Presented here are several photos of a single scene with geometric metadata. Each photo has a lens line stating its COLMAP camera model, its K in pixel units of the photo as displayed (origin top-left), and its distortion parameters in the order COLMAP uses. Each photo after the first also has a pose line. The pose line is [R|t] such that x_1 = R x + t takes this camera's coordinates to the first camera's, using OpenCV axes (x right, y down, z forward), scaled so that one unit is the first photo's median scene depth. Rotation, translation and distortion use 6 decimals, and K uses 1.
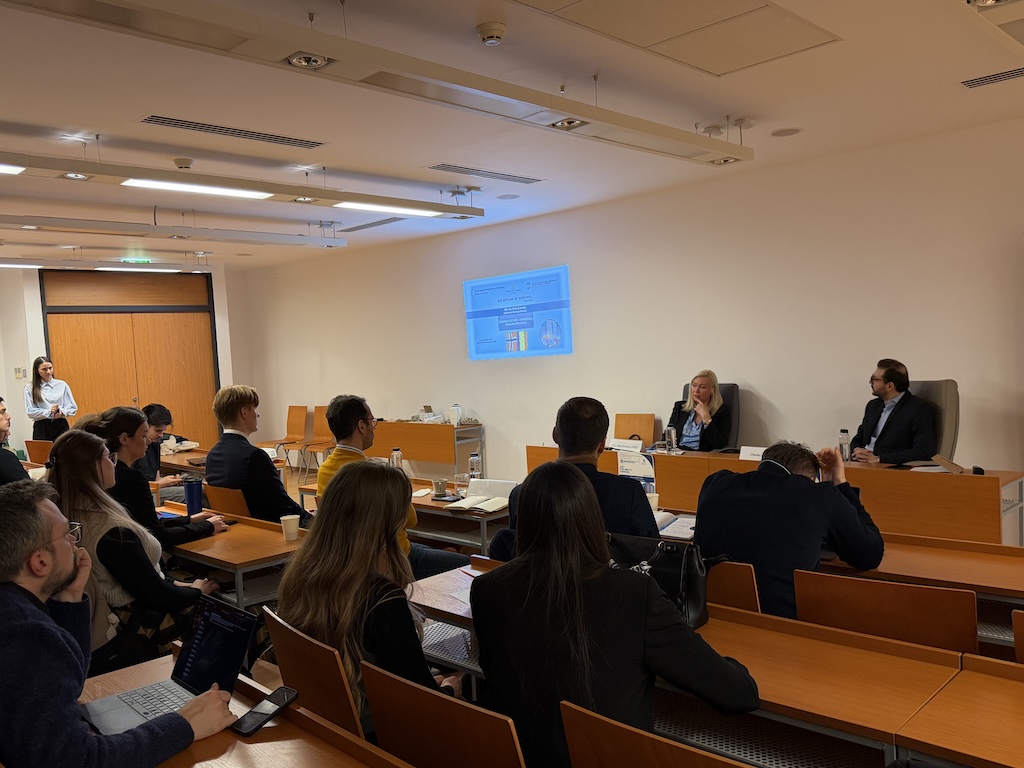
lens RADIAL K [[832.1, 0, 515.8], [0, 832.1, 388.9], [0, 0, 1]] dist [0.152396, -0.268763]
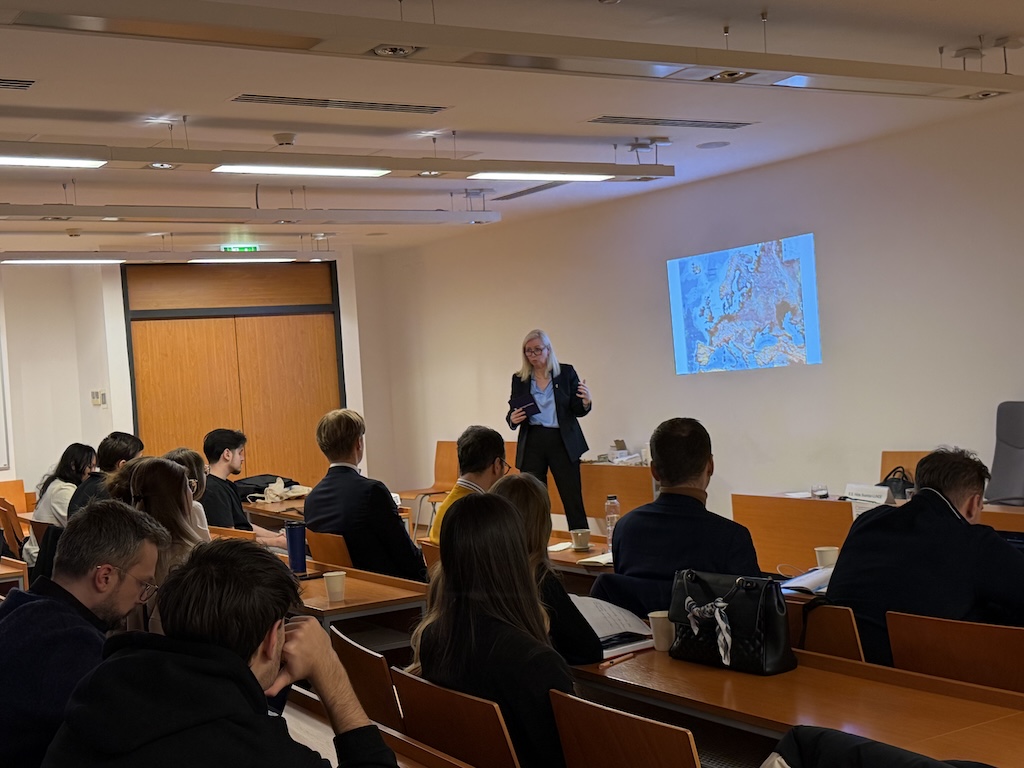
lens RADIAL K [[1364.2, 0, 512.0], [0, 1364.2, 384.0], [0, 0, 1]] dist [0.254243, -0.689061]
pose [[0.972436, -0.009826, -0.232963, 0.100612], [0.003893, 0.999657, -0.025916, 0.003423], [0.233138, 0.024295, 0.972140, -0.183328]]
